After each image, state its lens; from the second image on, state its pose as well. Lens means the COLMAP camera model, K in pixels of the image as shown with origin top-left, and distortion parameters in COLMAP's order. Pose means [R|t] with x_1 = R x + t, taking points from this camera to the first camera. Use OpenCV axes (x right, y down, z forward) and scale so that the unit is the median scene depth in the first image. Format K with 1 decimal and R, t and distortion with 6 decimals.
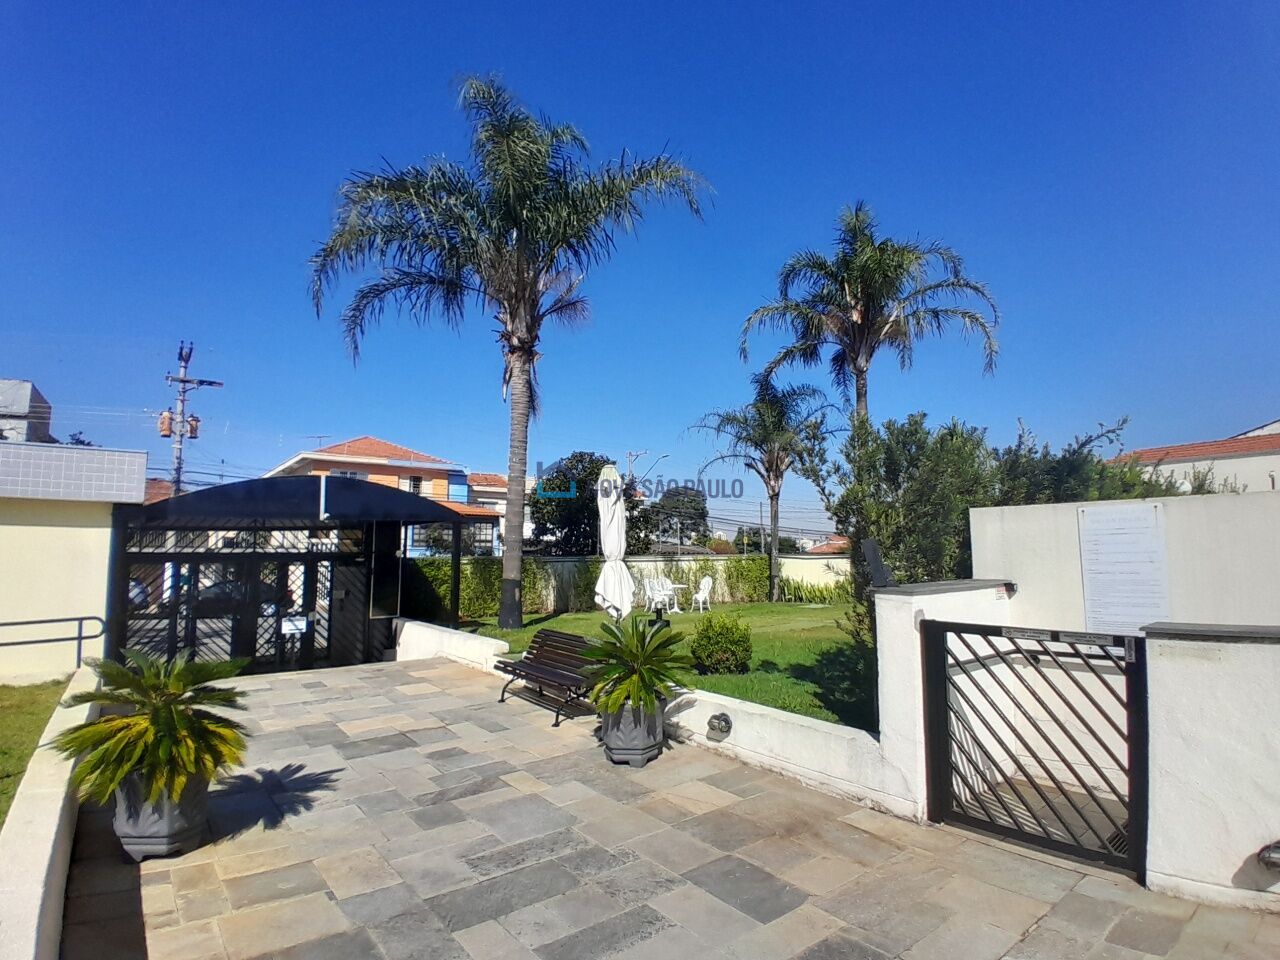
lens RADIAL K [[635.1, 0, 640.0], [0, 635.1, 480.6], [0, 0, 1]] dist [0.002042, -0.042803]
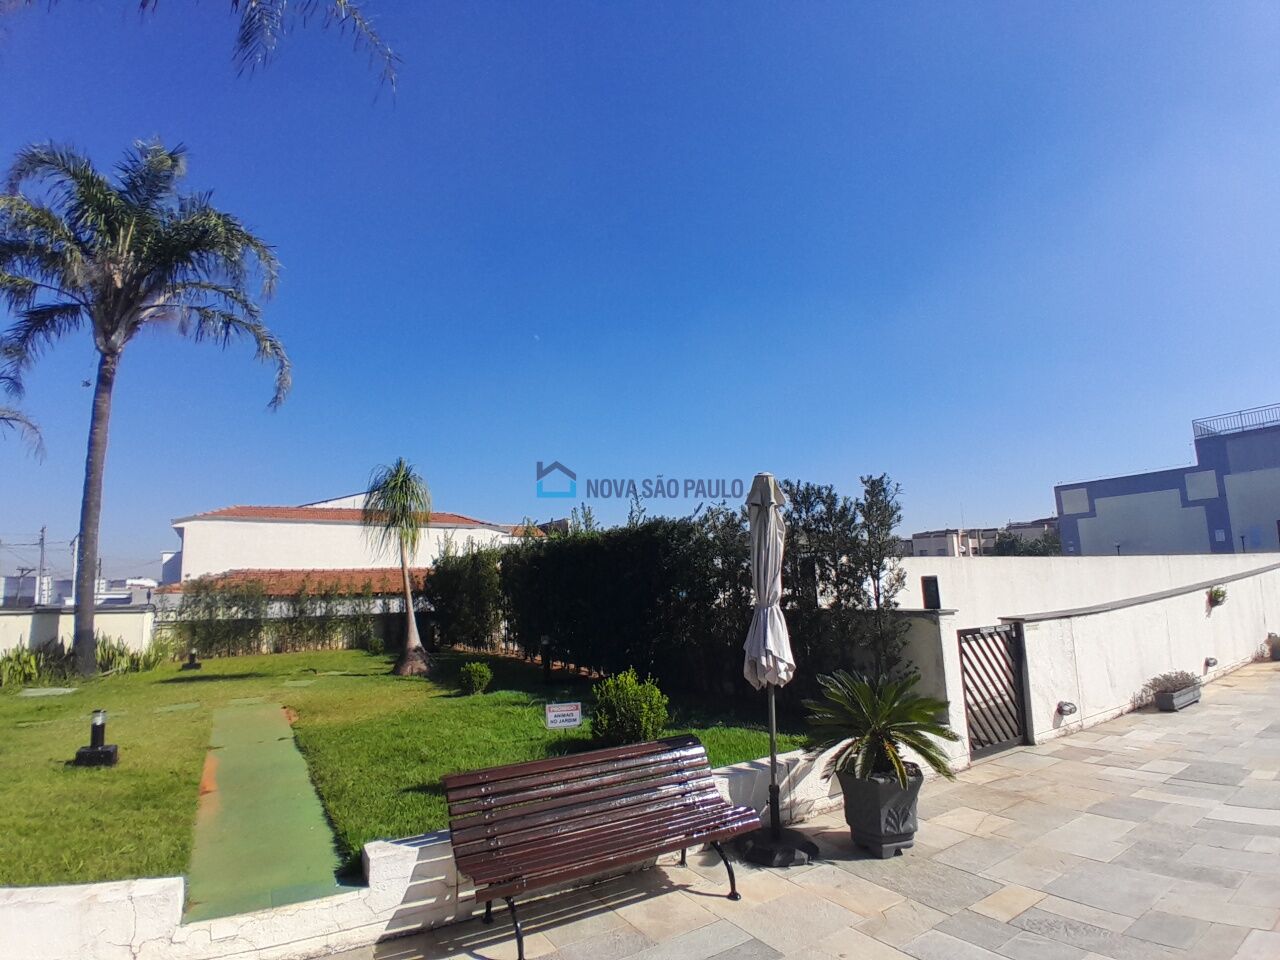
lens RADIAL K [[635.1, 0, 640.0], [0, 635.1, 480.6], [0, 0, 1]] dist [0.002042, -0.042803]
pose [[0.115099, 0.167850, 0.979070, -0.952686], [-0.079119, 0.984039, -0.159400, 0.141766], [-0.990198, -0.059116, 0.126542, 1.288185]]
